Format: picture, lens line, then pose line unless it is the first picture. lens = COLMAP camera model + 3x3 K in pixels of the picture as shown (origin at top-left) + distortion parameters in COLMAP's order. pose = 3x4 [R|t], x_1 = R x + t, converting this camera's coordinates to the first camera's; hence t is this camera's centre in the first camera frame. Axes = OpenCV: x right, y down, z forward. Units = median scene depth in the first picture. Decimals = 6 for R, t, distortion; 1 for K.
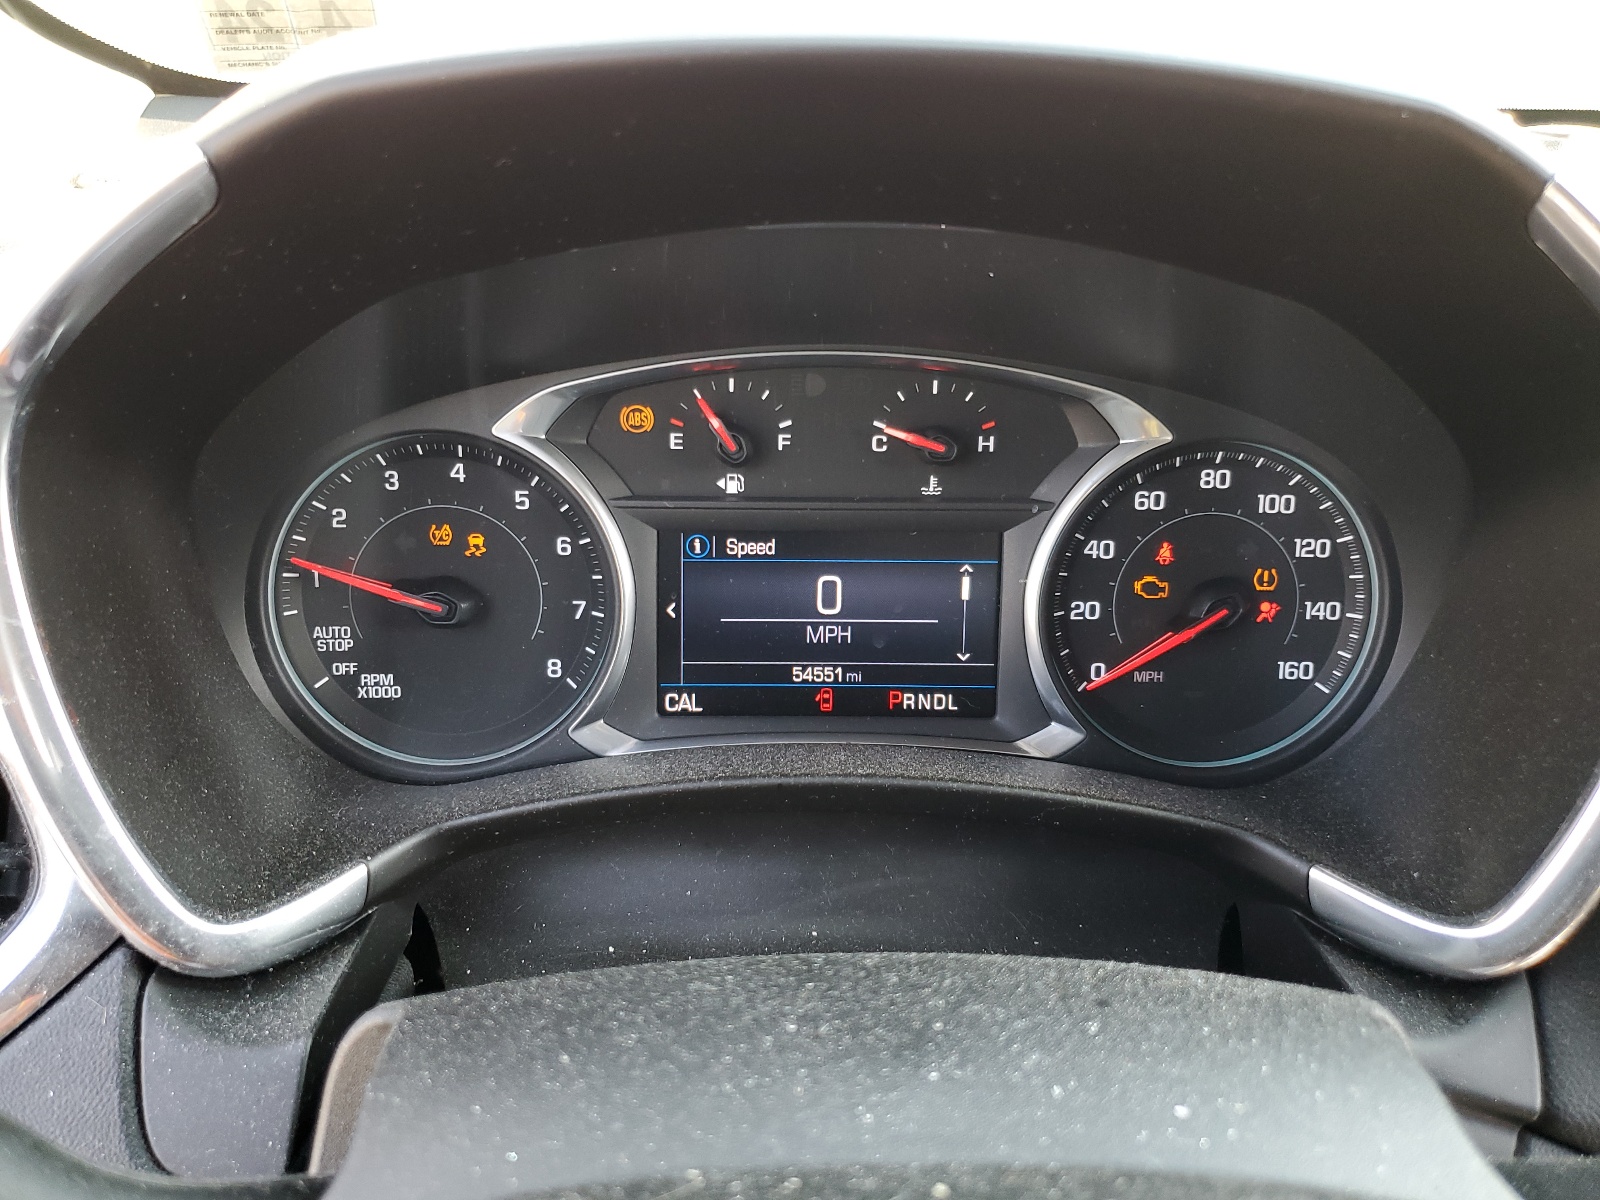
lens RADIAL K [[1220.5, 0, 802.2], [0, 1220.5, 599.9], [0, 0, 1]] dist [-0.004522, -0.000035]
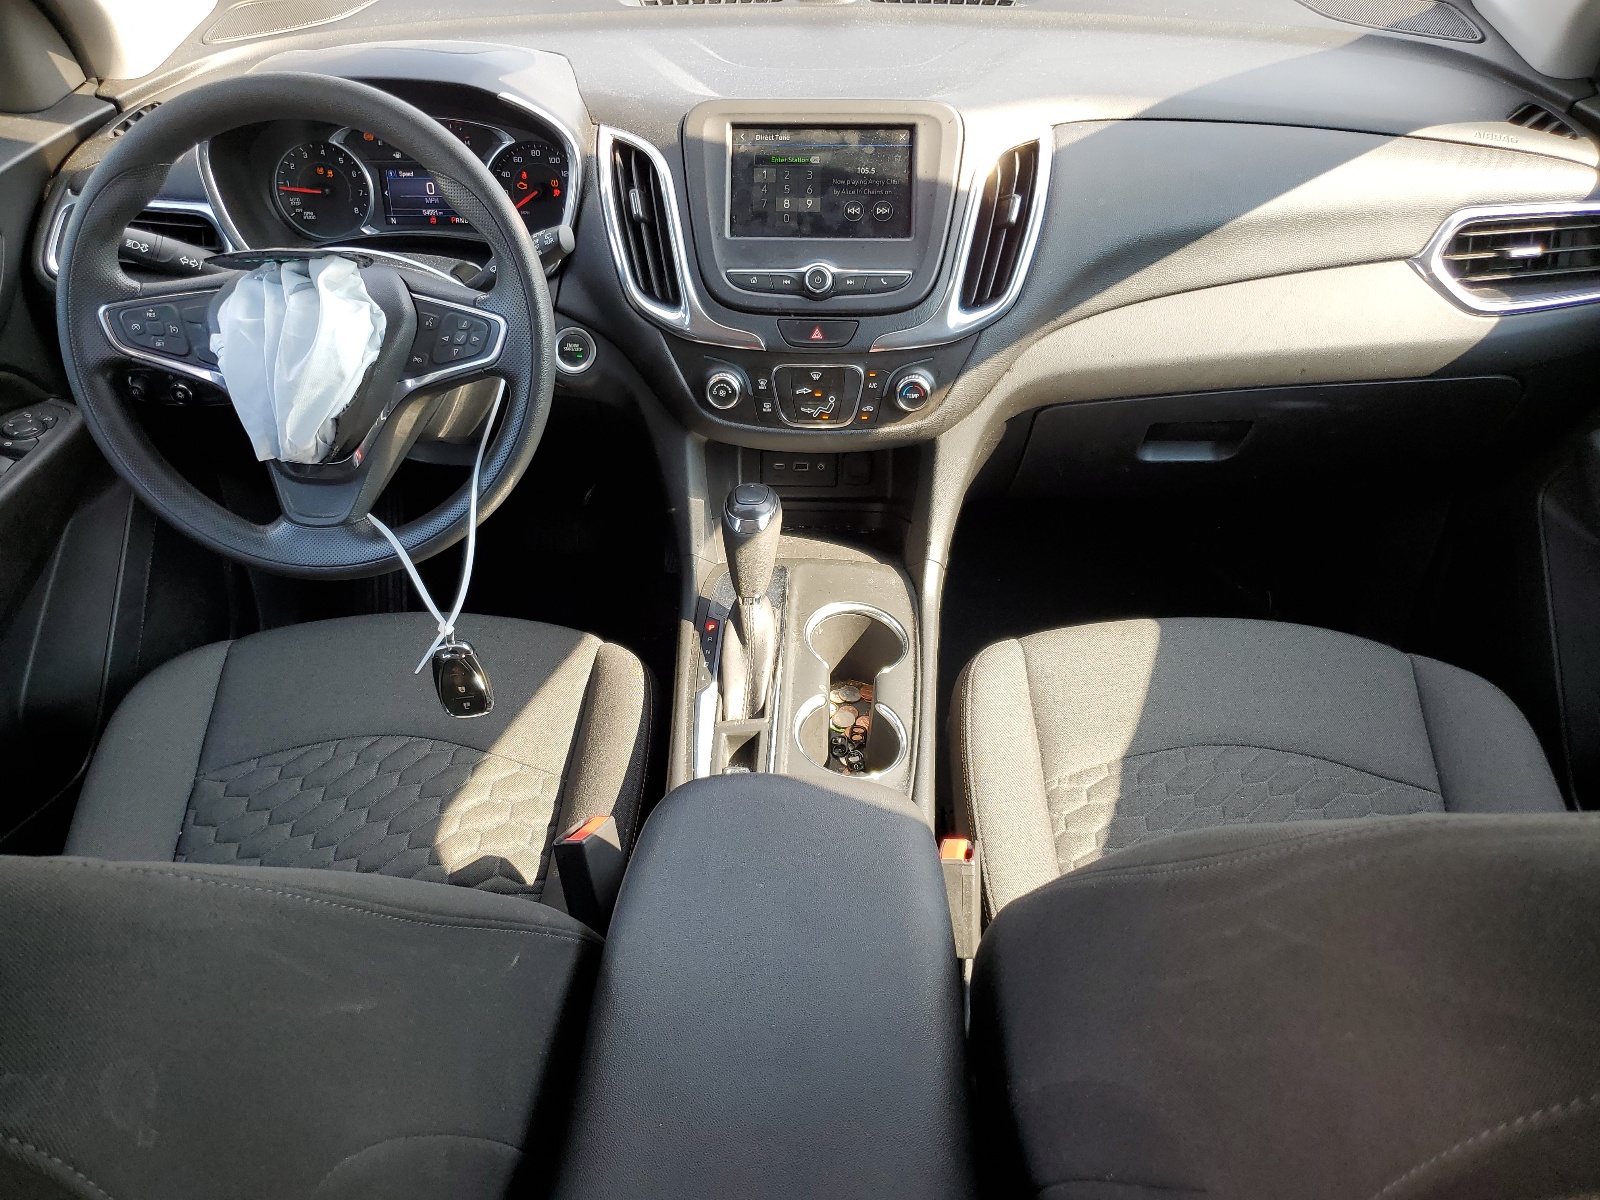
lens RADIAL K [[1220.5, 0, 795.6], [0, 1220.5, 601.7], [0, 0, 1]] dist [-0.004522, -0.000035]
pose [[0.997765, 0.018135, -0.064316, 1.349966], [0.001545, 0.955955, 0.293510, 0.107386], [0.066806, -0.292953, 0.953790, -2.694110]]
